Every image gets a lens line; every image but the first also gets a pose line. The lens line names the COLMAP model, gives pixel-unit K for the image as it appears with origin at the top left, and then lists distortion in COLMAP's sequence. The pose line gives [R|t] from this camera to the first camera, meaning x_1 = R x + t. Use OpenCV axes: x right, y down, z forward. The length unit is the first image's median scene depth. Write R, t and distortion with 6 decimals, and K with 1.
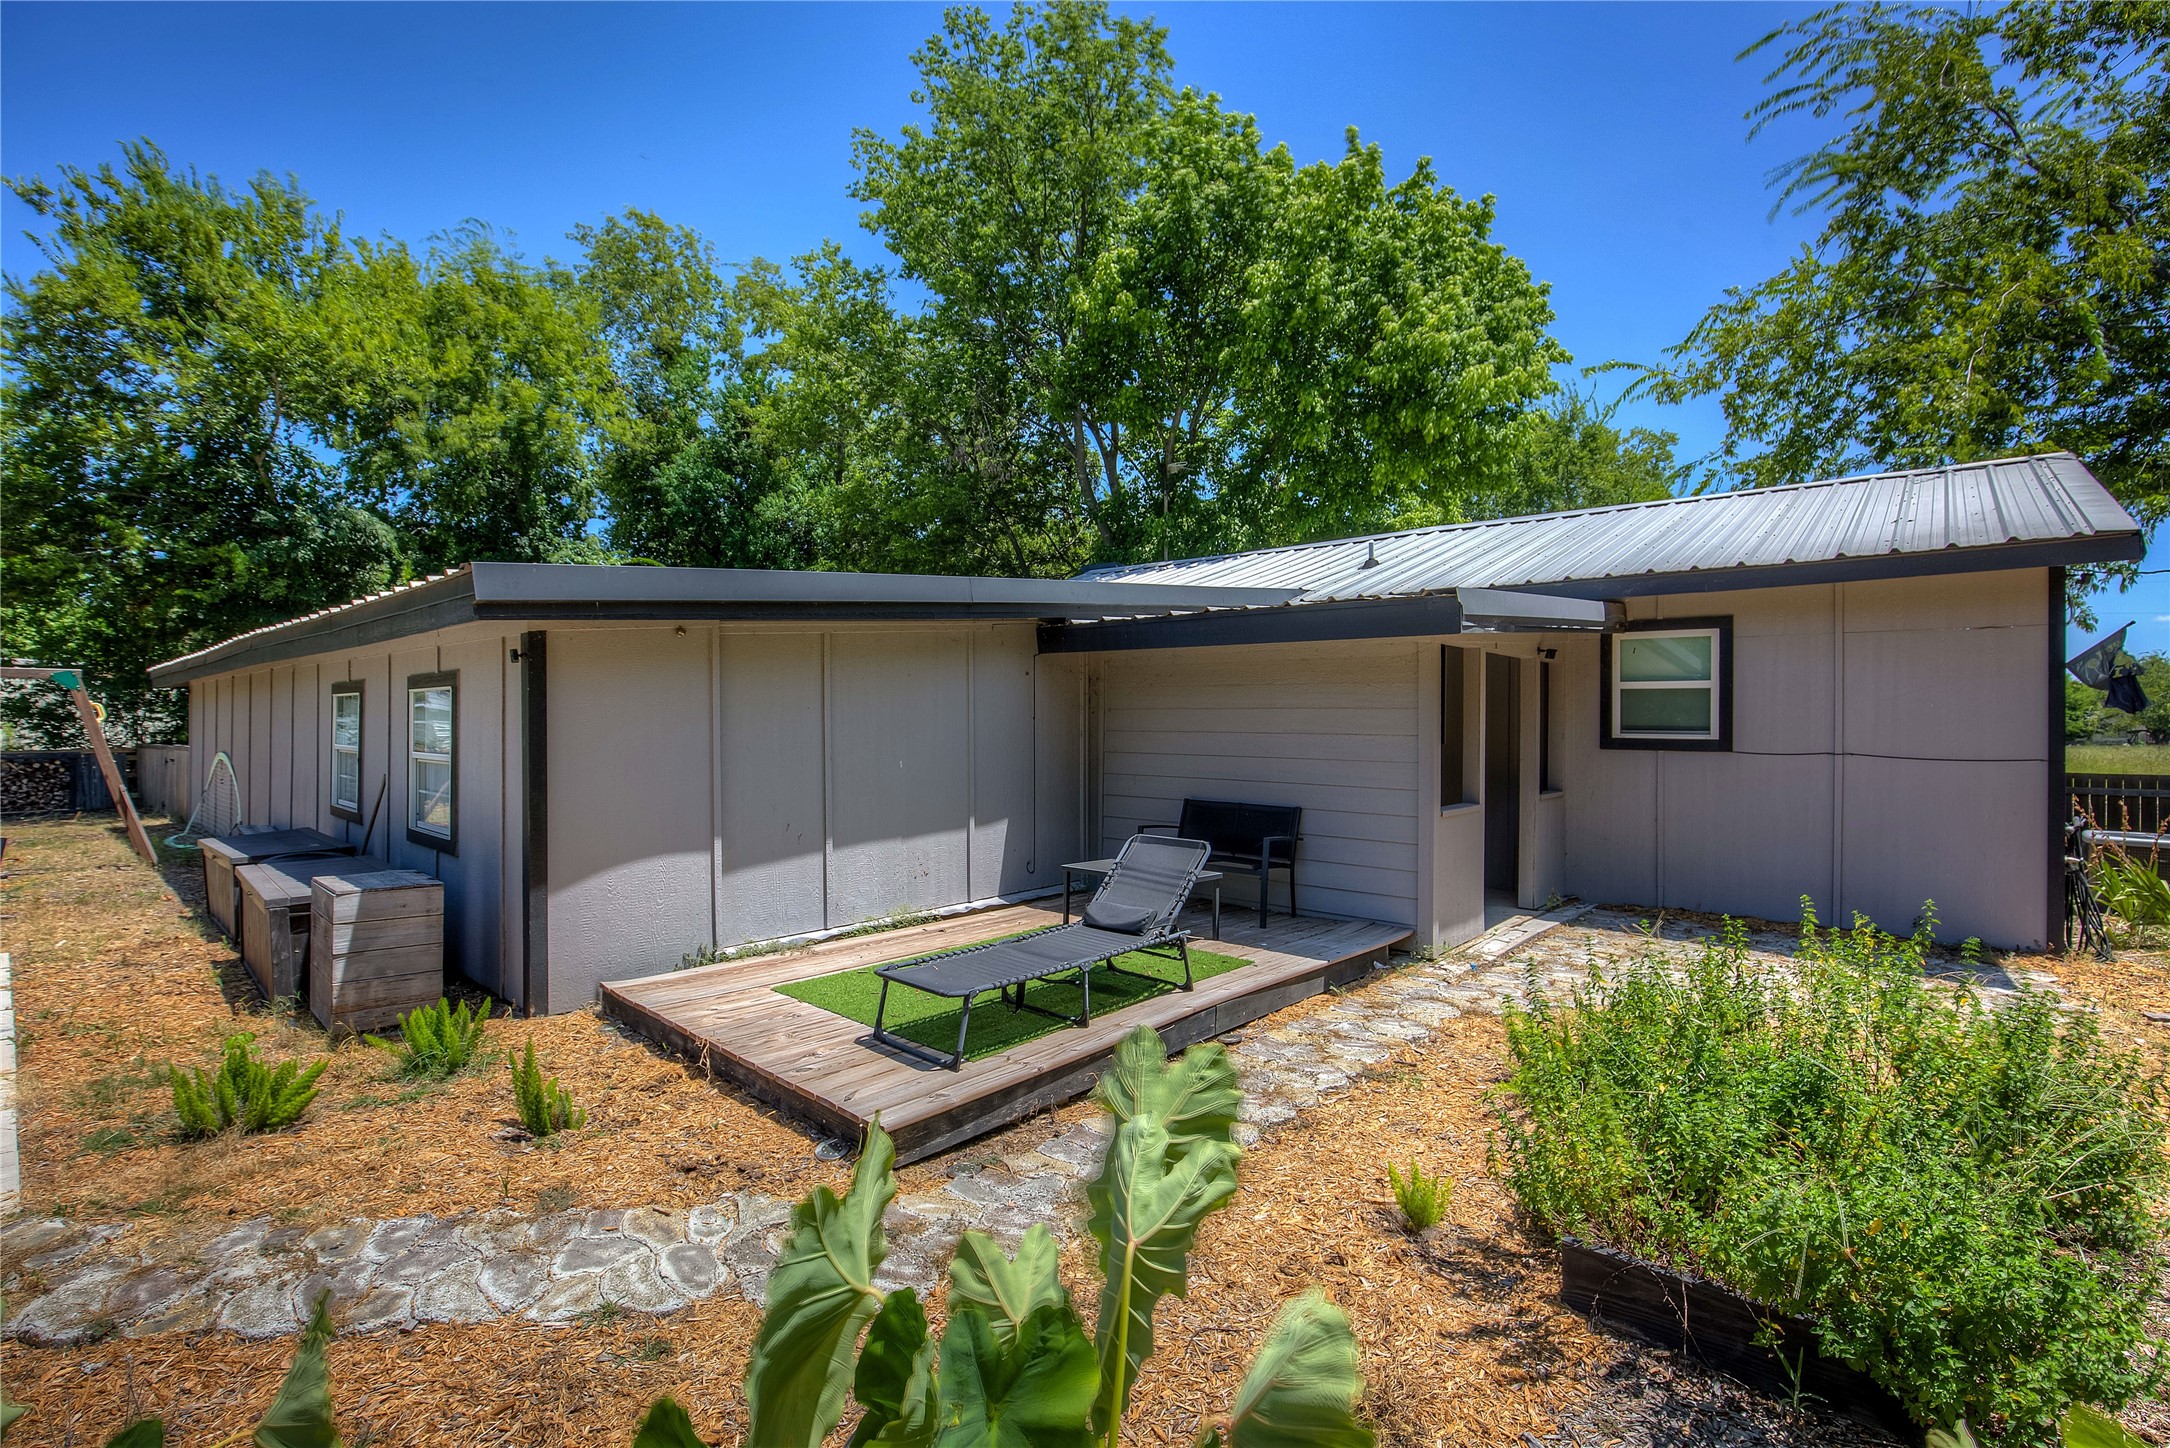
lens RADIAL K [[999.7, 0, 1111.2], [0, 999.7, 765.5], [0, 0, 1]] dist [-0.019378, -0.000031]
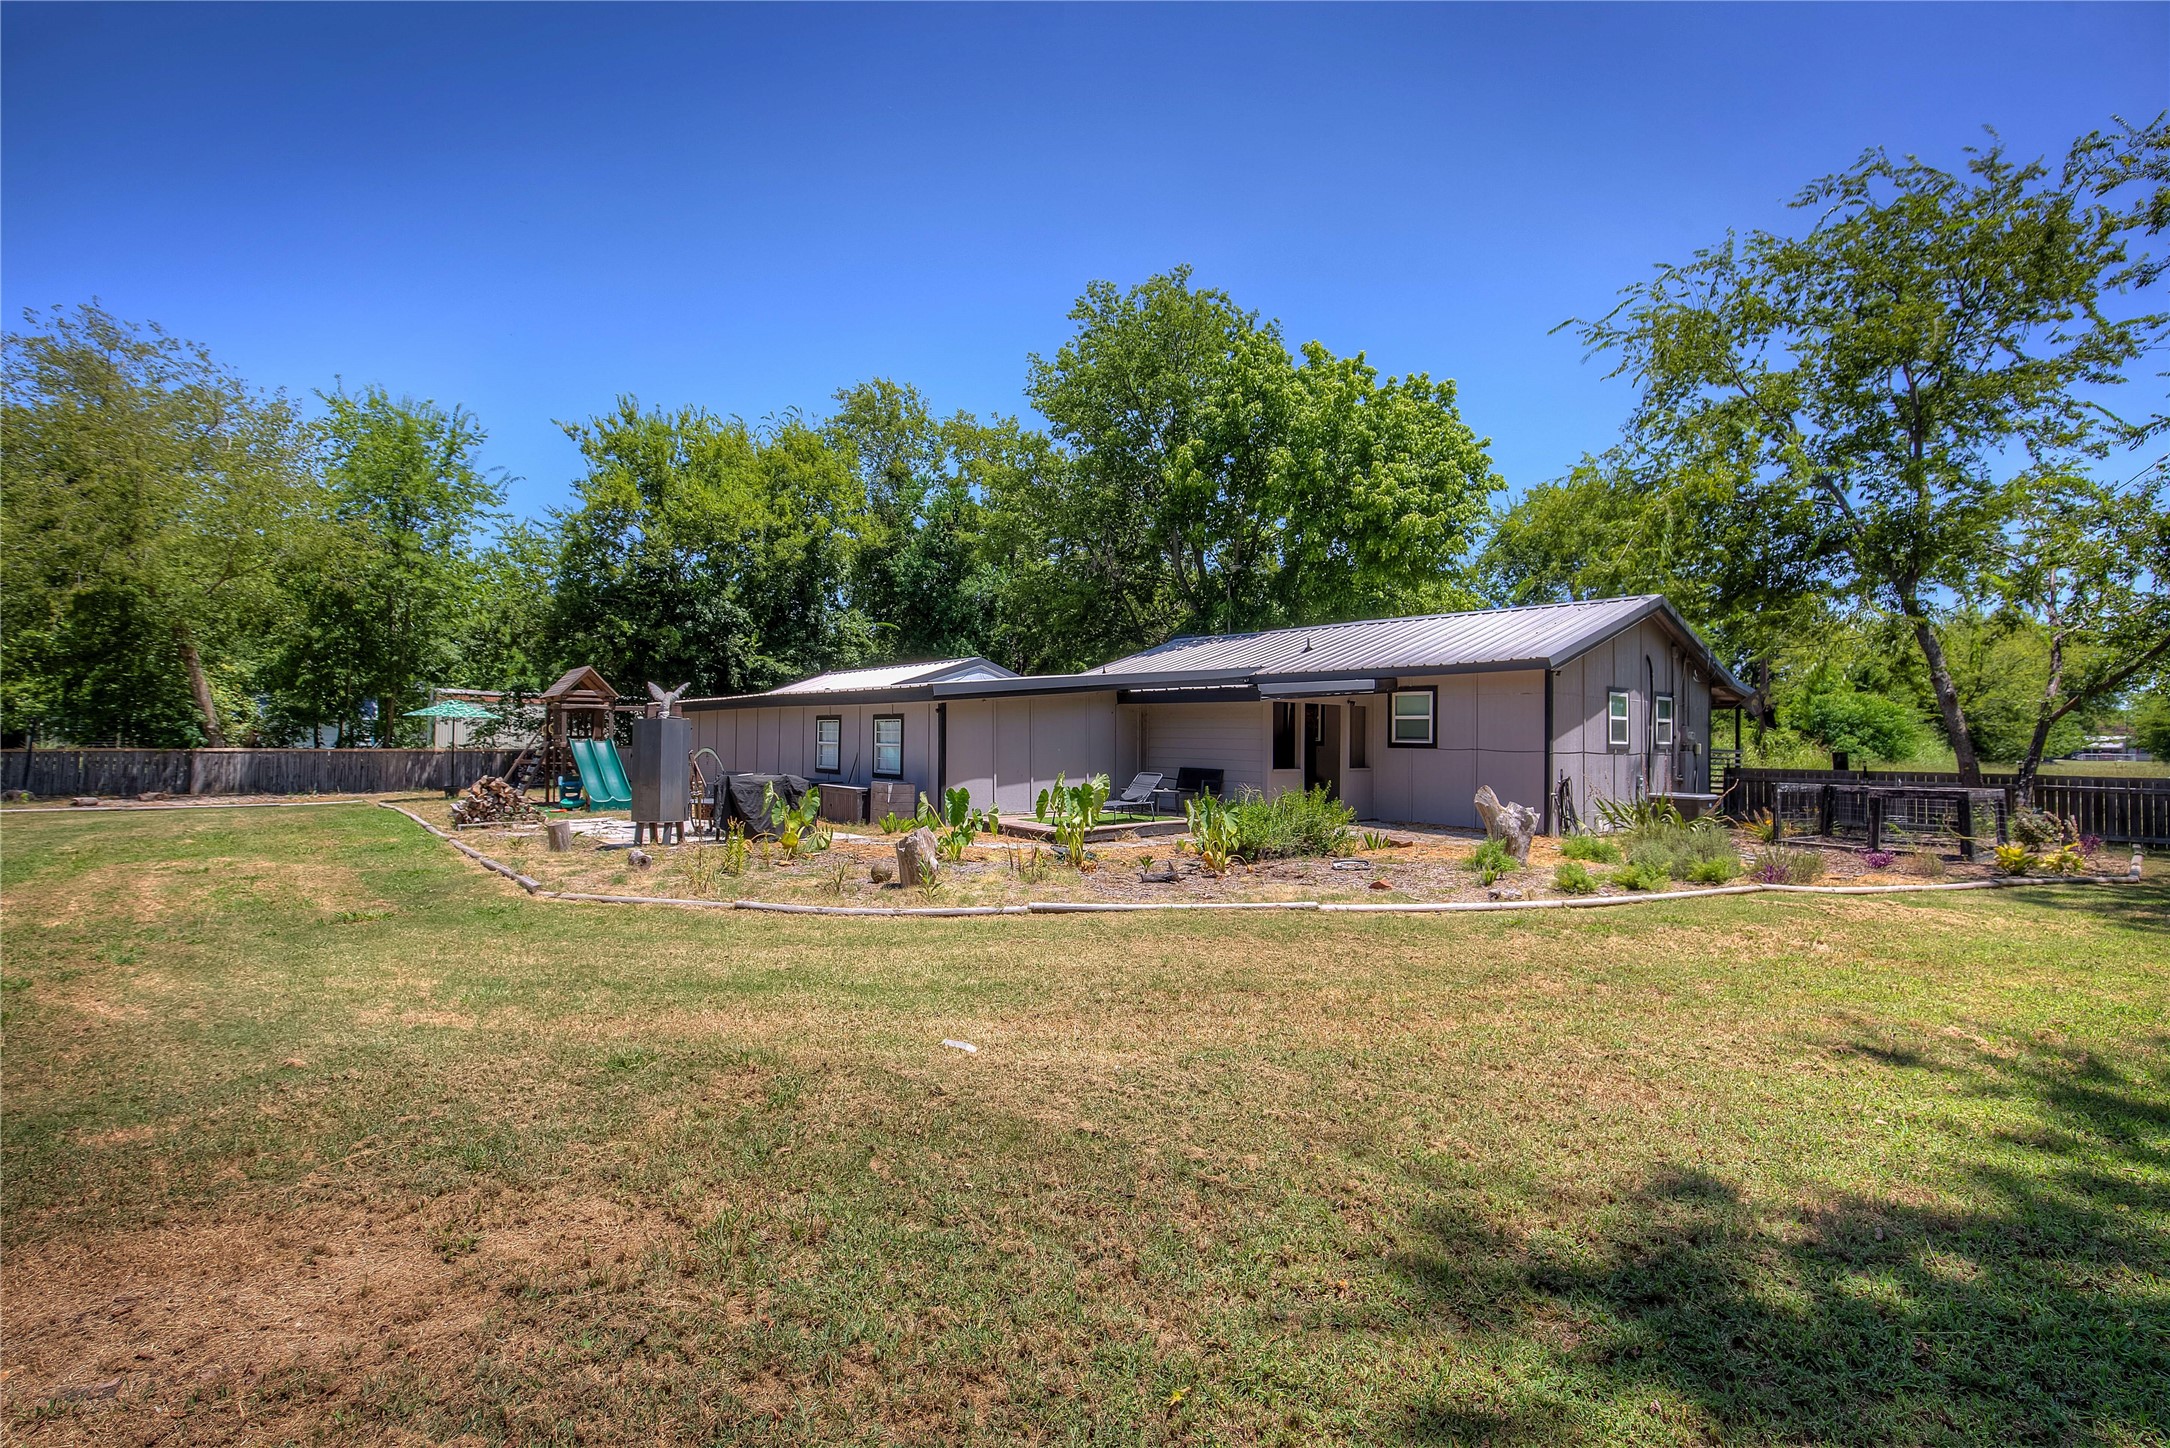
lens RADIAL K [[999.1, 0, 1088.7], [0, 999.1, 720.2], [0, 0, 1]] dist [-0.027139, 0.000954]
pose [[0.985762, 0.002585, -0.168125, 0.107775], [-0.013170, 0.997997, -0.061873, 0.029787], [0.167629, 0.063206, 0.983822, -0.552948]]
